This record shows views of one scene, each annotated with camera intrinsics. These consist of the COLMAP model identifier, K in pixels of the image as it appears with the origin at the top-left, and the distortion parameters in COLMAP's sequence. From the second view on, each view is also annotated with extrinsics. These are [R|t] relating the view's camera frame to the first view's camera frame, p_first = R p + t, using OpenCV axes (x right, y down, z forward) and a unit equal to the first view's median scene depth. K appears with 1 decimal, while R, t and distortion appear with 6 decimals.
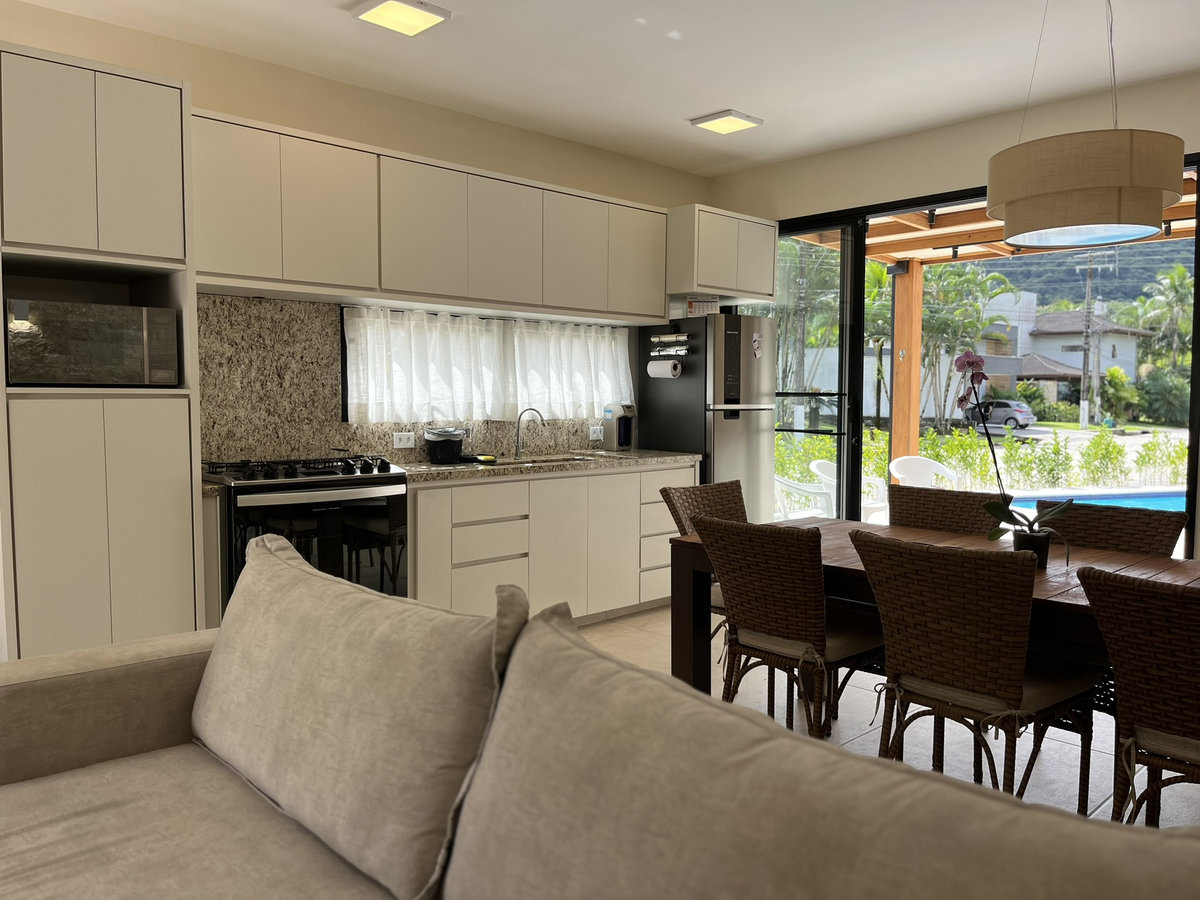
lens RADIAL K [[908.3, 0, 607.9], [0, 908.3, 450.7], [0, 0, 1]] dist [0.054542, -0.071815]
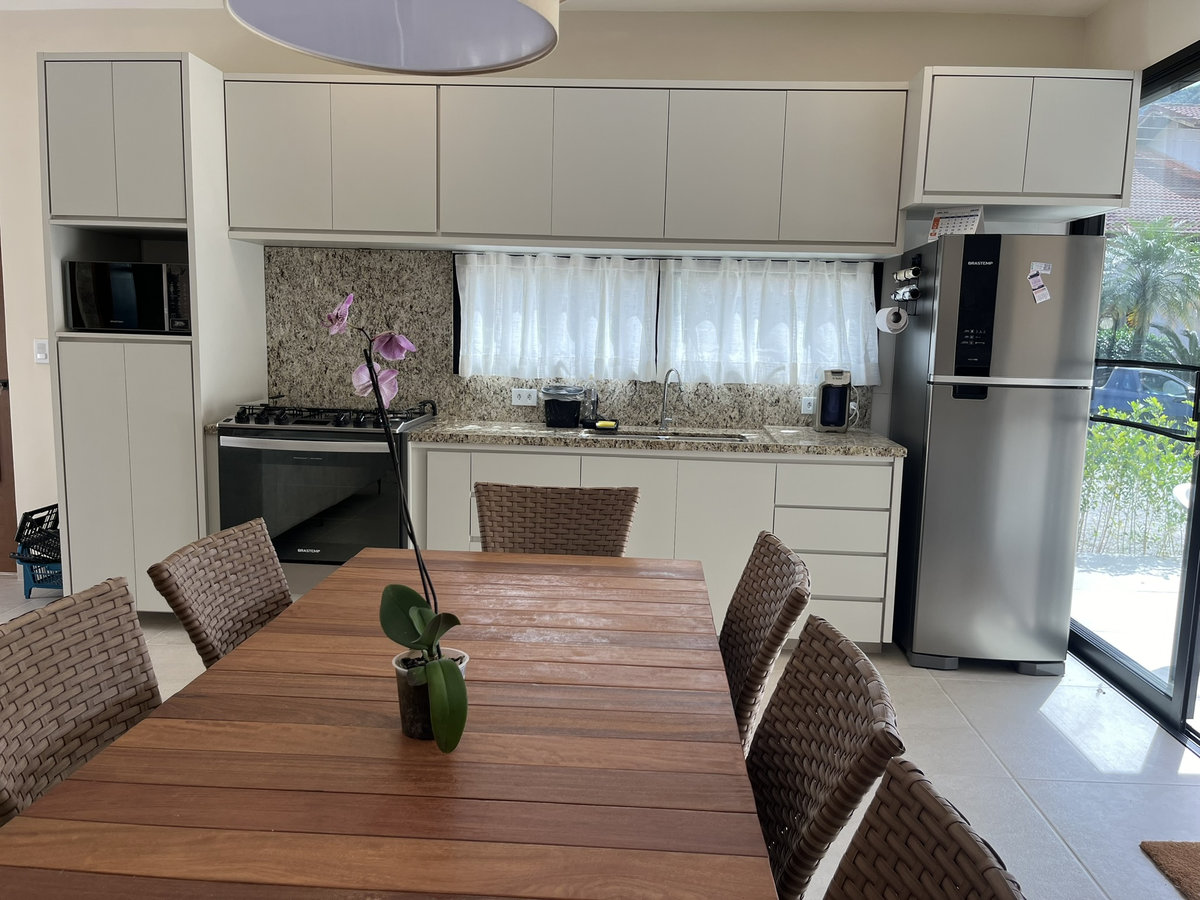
lens RADIAL K [[908.3, 0, 601.8], [0, 908.3, 452.0], [0, 0, 1]] dist [0.054542, -0.071815]
pose [[0.682968, 0.110721, -0.722008, 0.484623], [-0.069529, 0.993811, 0.086633, -0.039947], [0.727132, -0.008967, 0.686439, 0.410473]]
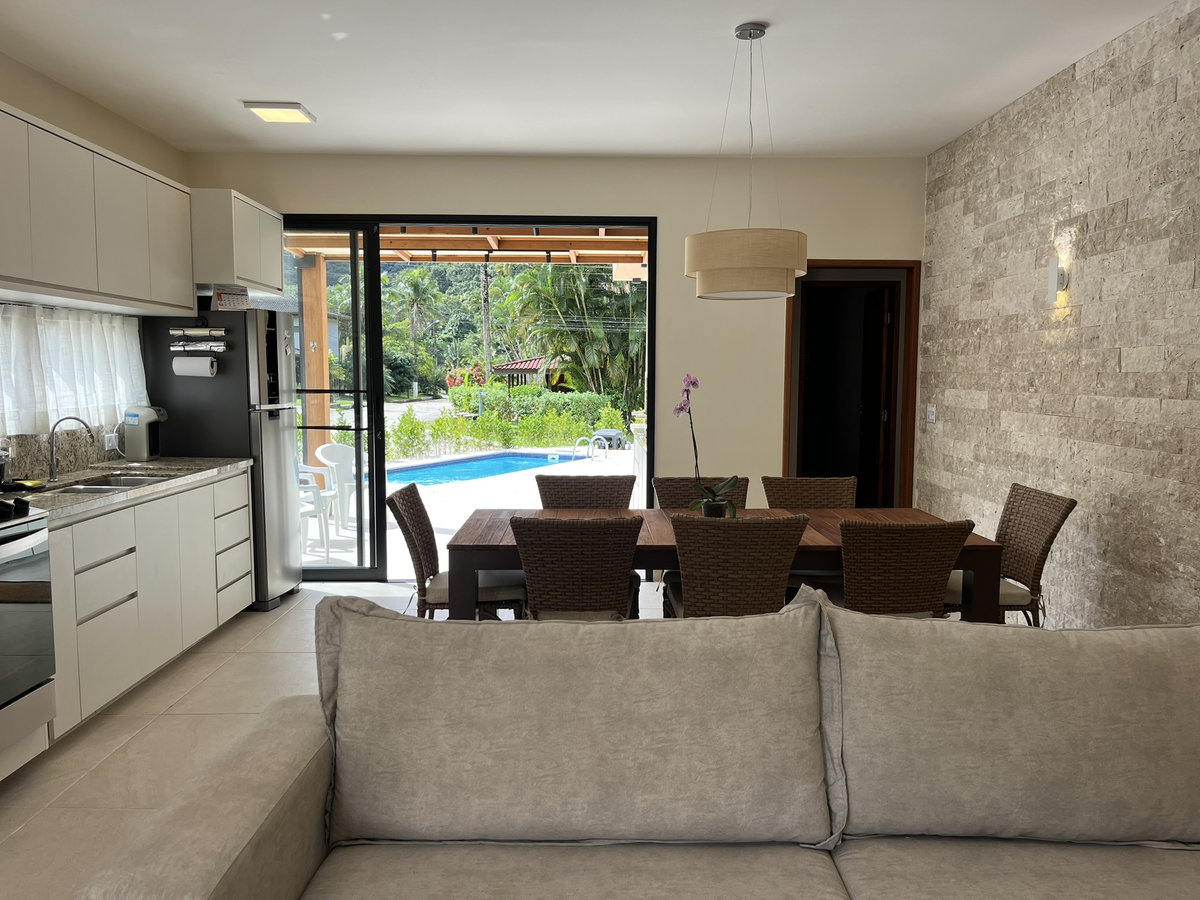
lens RADIAL K [[908.3, 0, 599.0], [0, 908.3, 450.1], [0, 0, 1]] dist [0.054542, -0.071815]
pose [[0.683109, -0.064702, 0.727445, -0.374886], [0.046133, 0.997901, 0.045435, -0.034091], [-0.728858, 0.002522, 0.684660, 0.099626]]
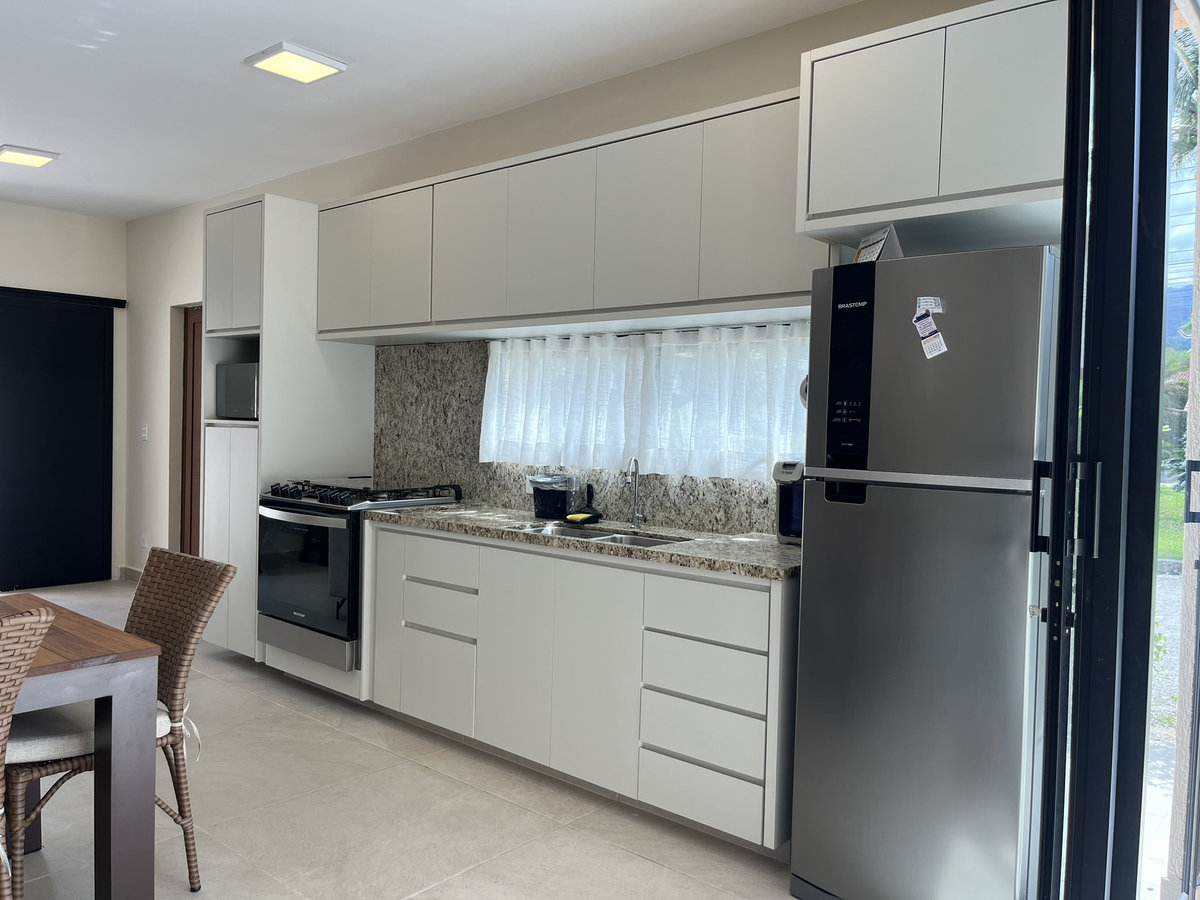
lens RADIAL K [[908.3, 0, 603.7], [0, 908.3, 450.9], [0, 0, 1]] dist [0.054542, -0.071815]
pose [[0.092884, 0.026978, -0.995311, 0.632539], [-0.088829, 0.995871, 0.018703, -0.064603], [0.991707, 0.086675, 0.094897, 0.946735]]
